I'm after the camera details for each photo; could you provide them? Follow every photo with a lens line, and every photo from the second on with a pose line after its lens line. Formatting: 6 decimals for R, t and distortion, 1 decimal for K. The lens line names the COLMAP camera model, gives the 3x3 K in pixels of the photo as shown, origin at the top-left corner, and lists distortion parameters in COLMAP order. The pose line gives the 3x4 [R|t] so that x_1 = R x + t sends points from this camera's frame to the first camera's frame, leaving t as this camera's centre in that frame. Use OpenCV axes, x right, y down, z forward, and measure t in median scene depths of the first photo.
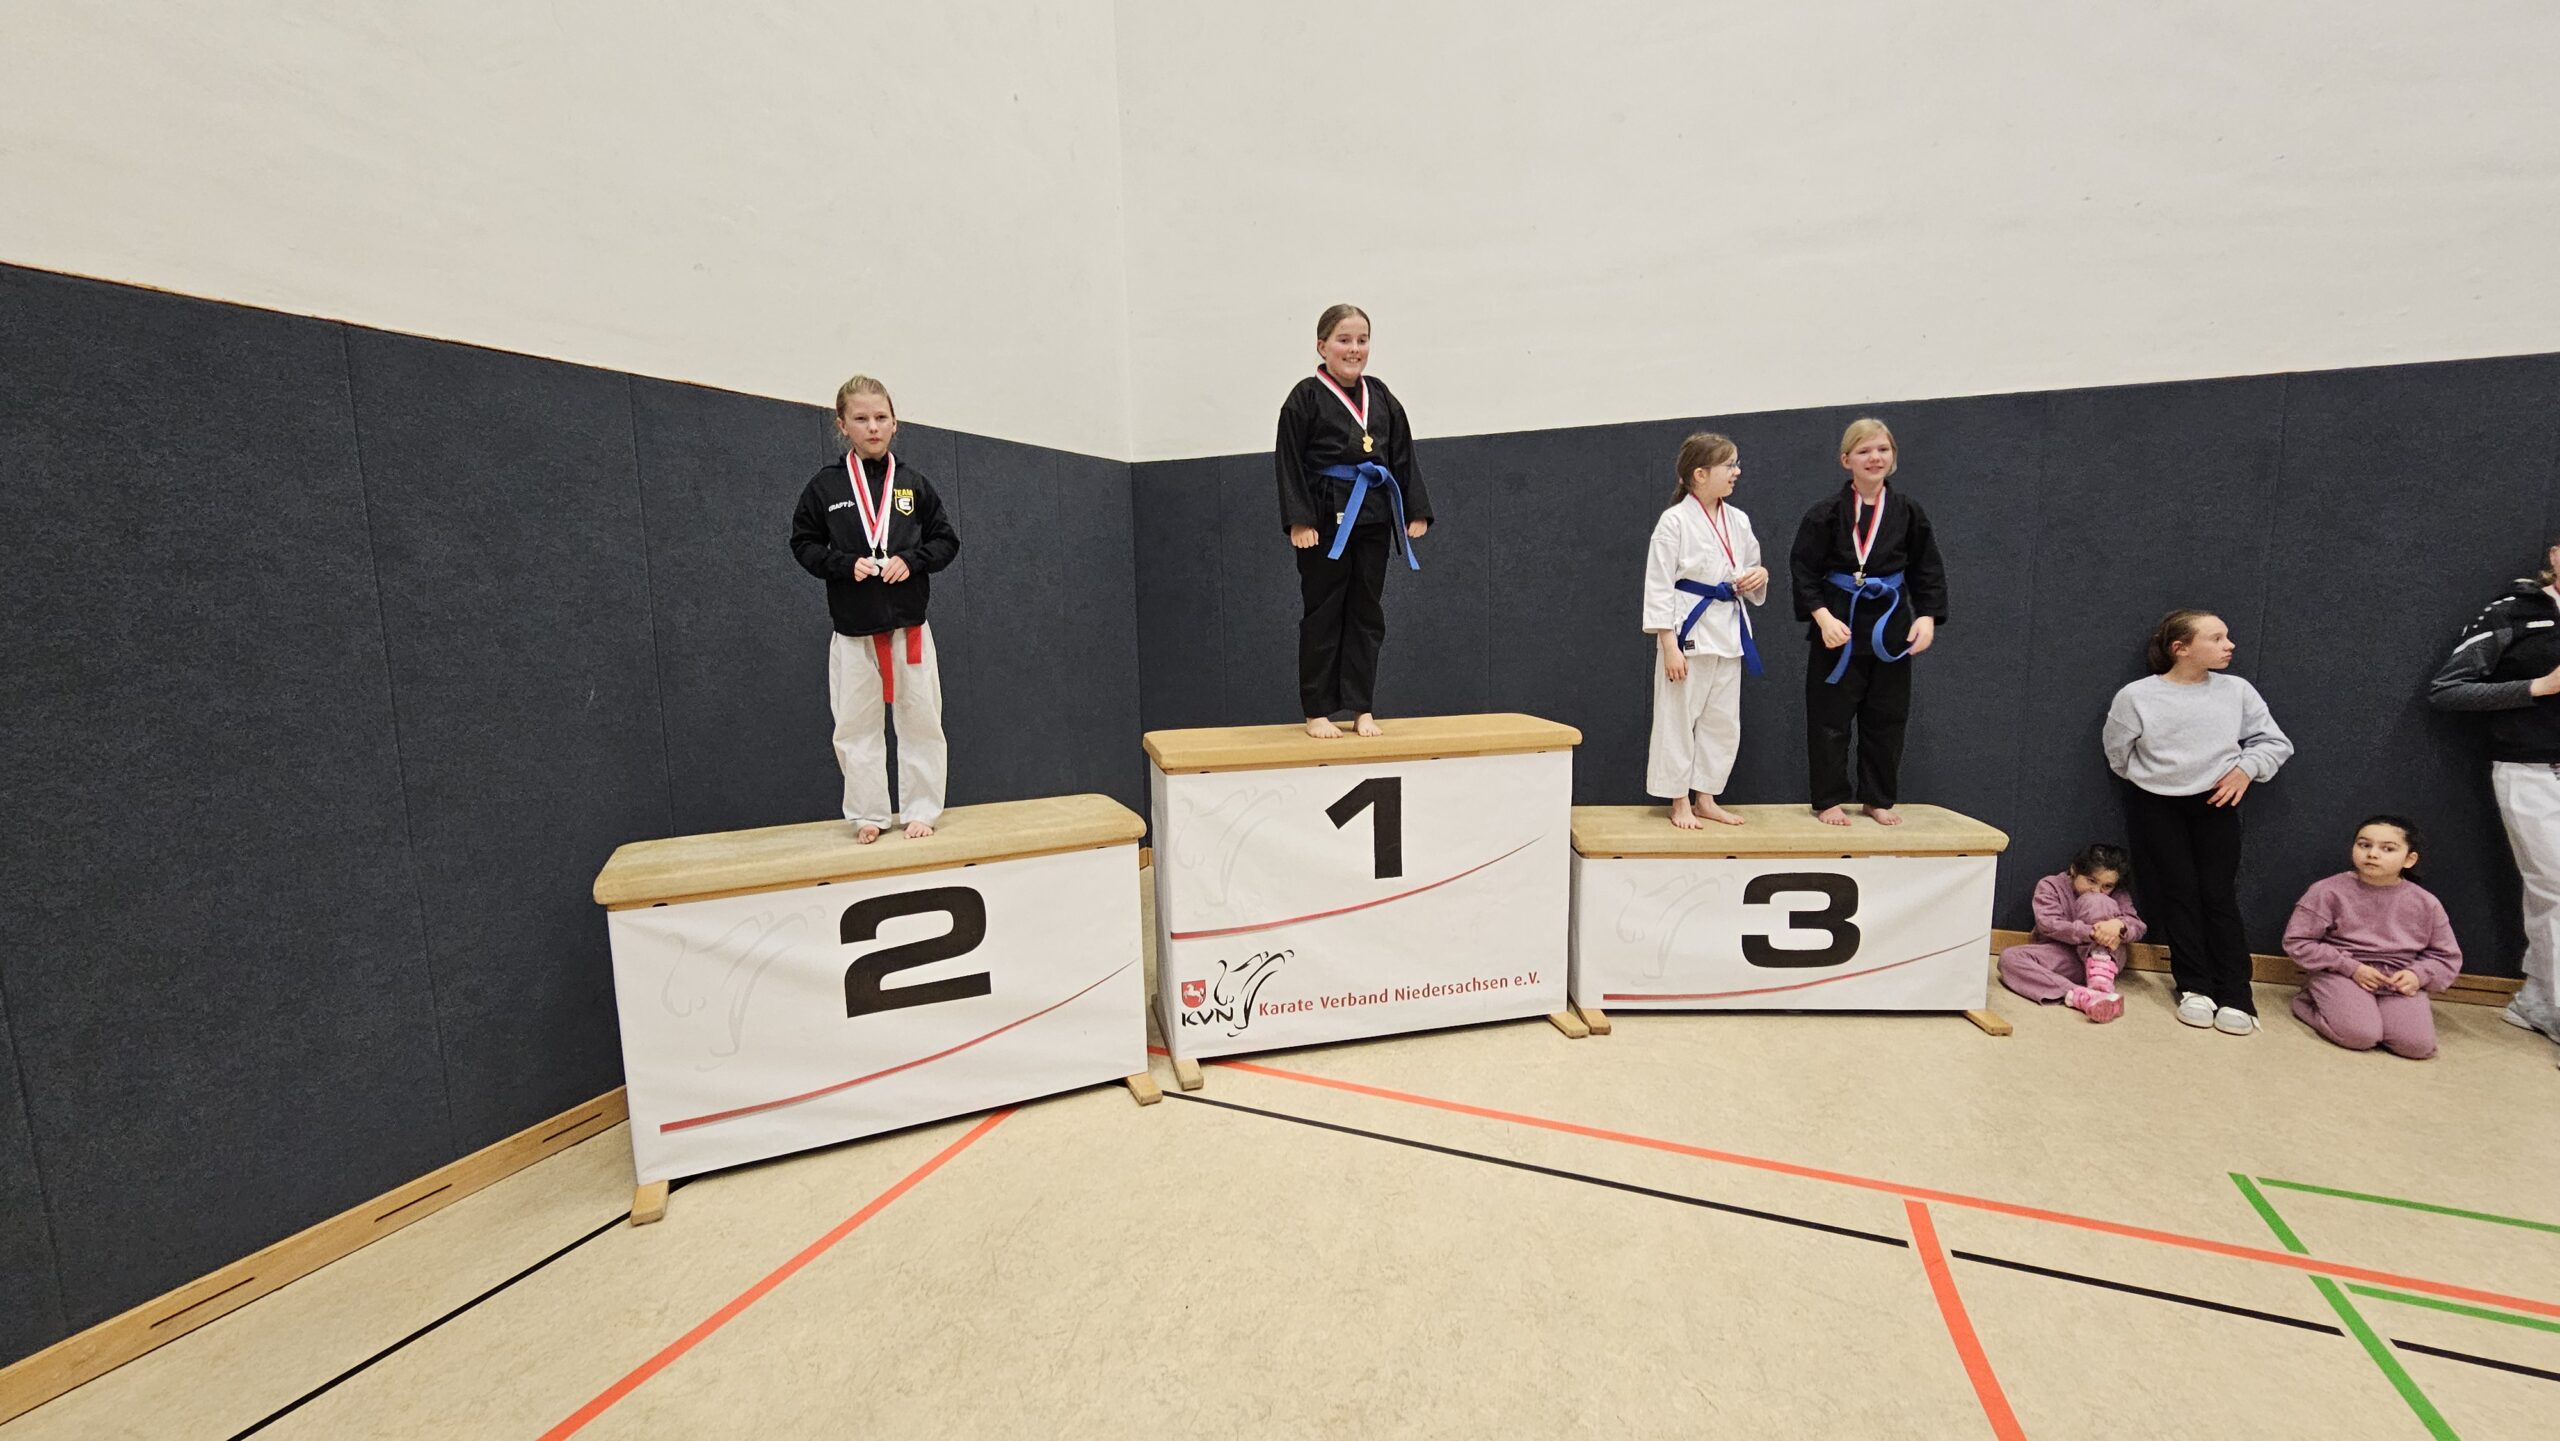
lens RADIAL K [[1075.7, 0, 1272.0], [0, 1075.7, 732.7], [0, 0, 1]] dist [-0.004339, 0.002283]
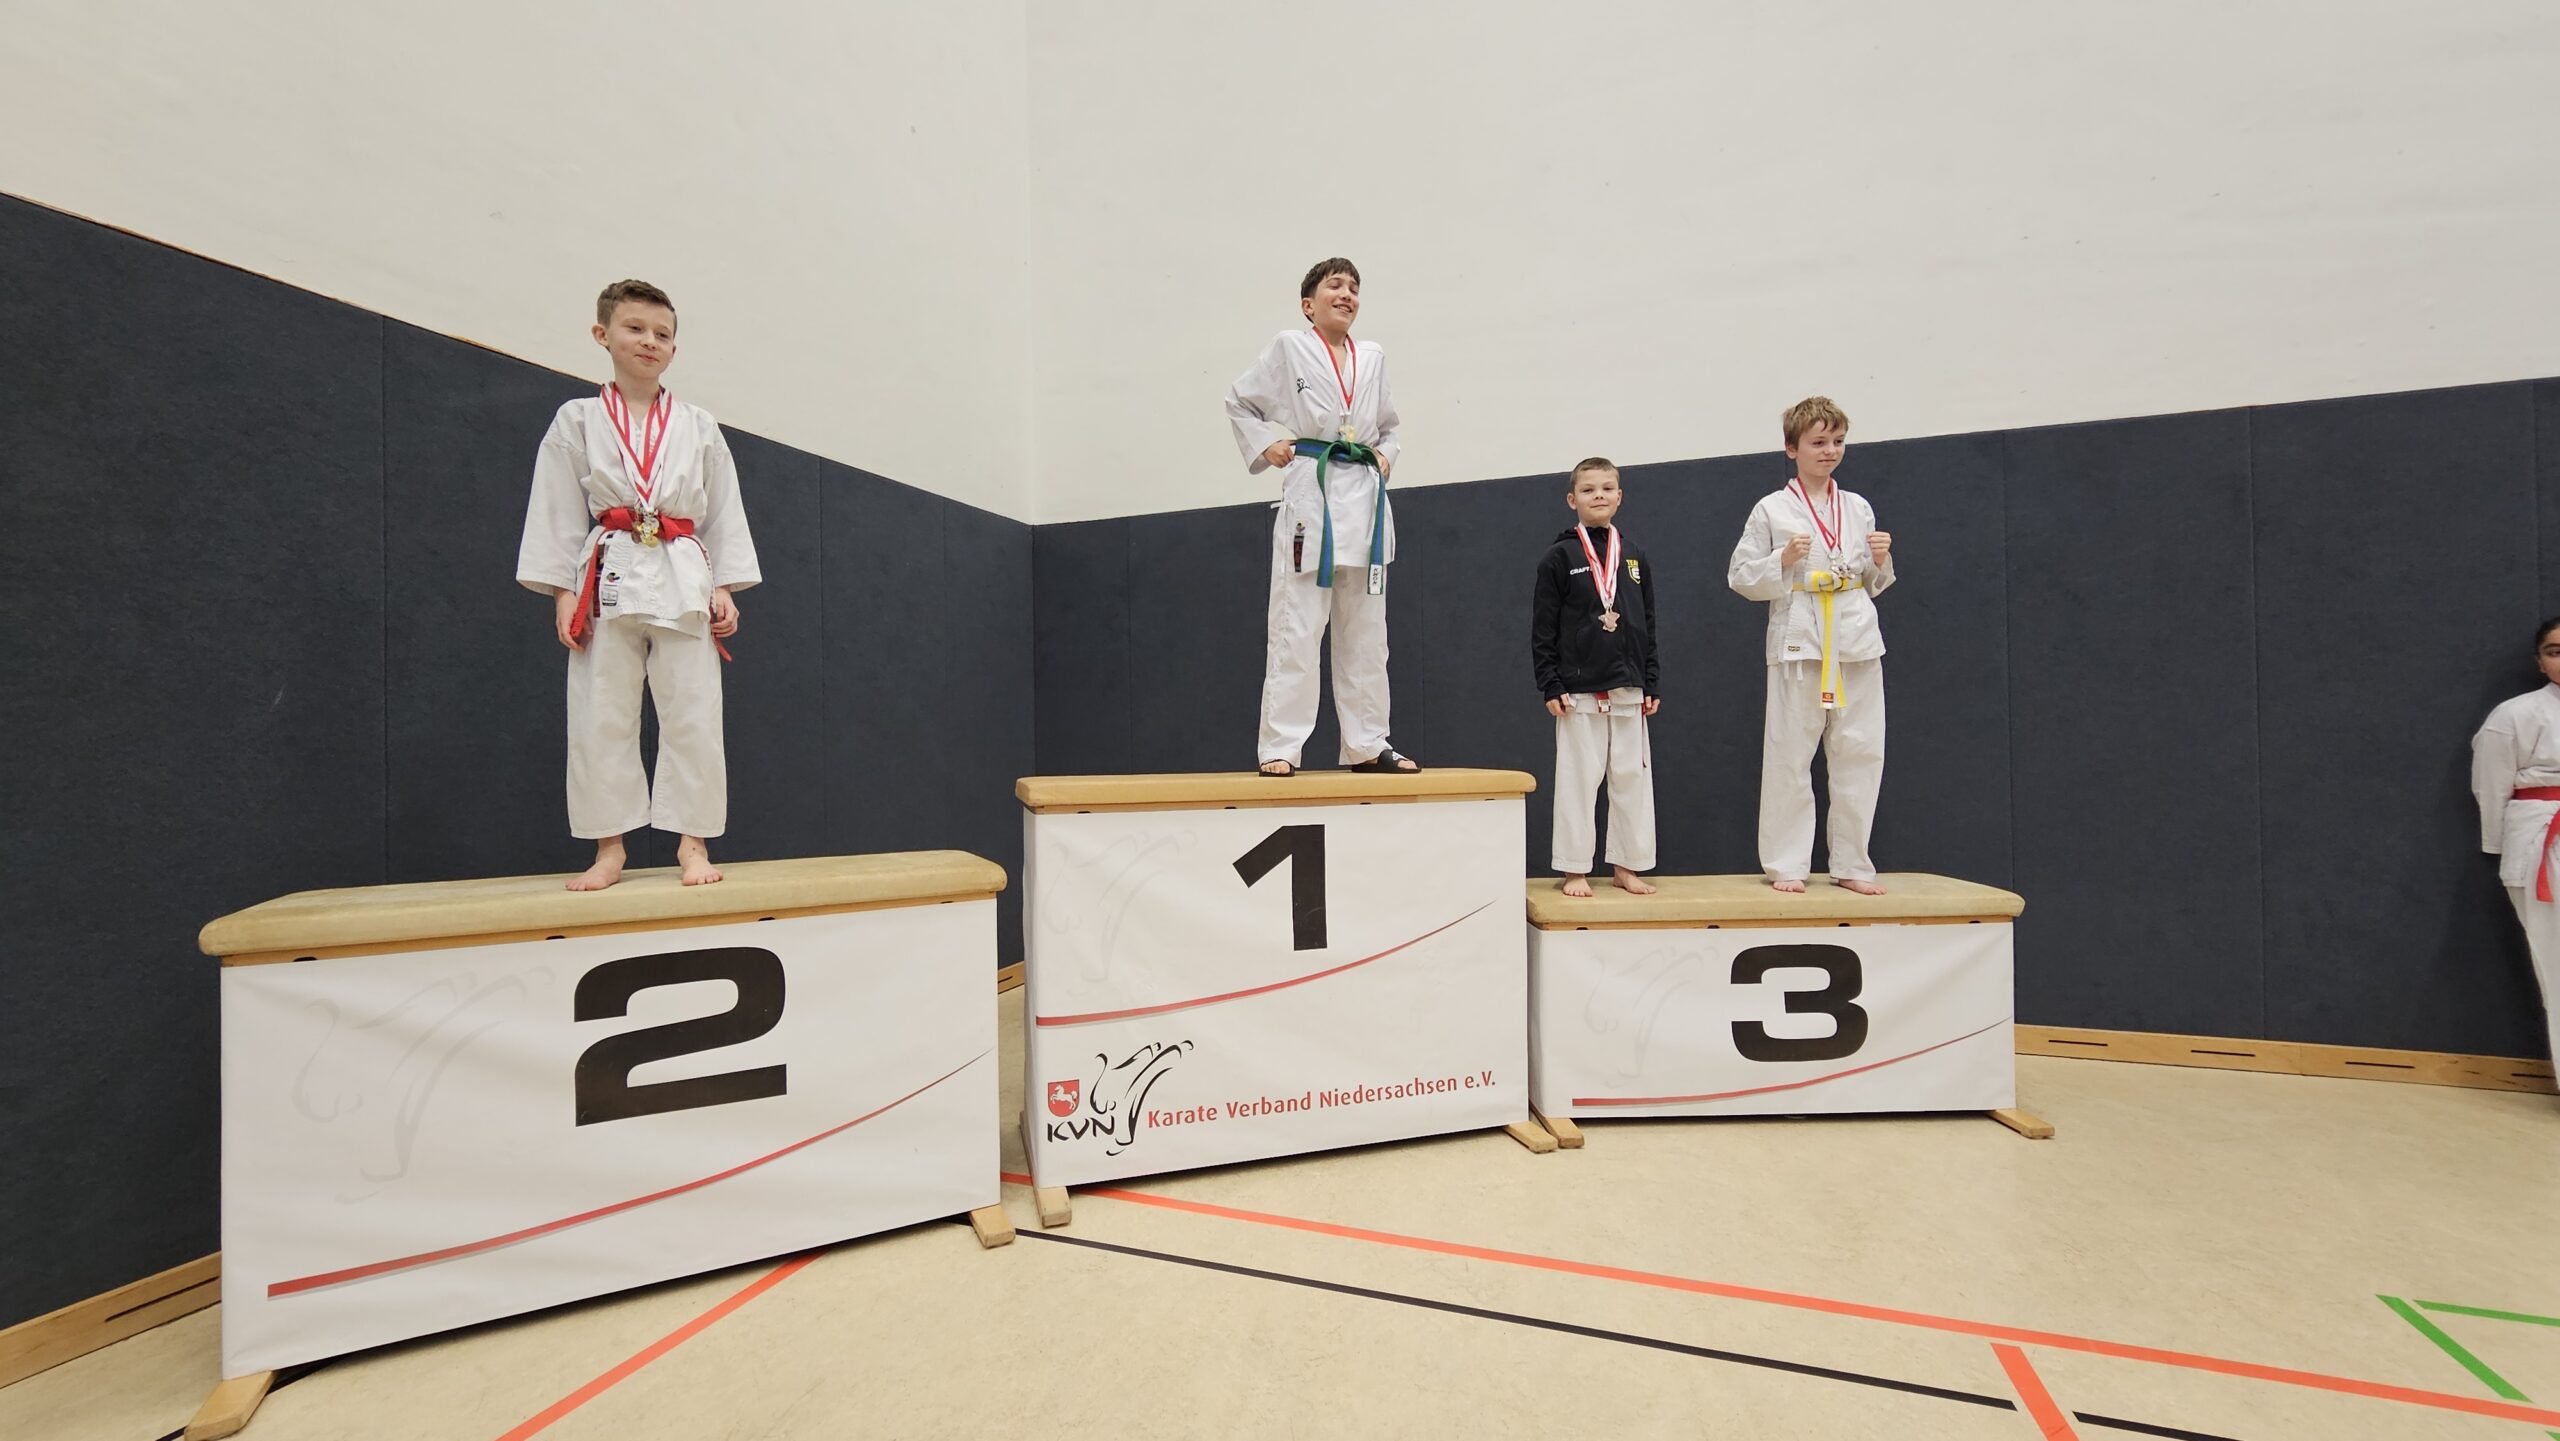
lens RADIAL K [[1075.7, 0, 1275.8], [0, 1075.7, 726.2], [0, 0, 1]] dist [-0.004339, 0.002283]
pose [[0.997700, 0.008110, 0.067298, 0.027415], [0.001998, 0.988868, -0.148783, 0.094797], [-0.067756, 0.148575, 0.986577, 0.182790]]
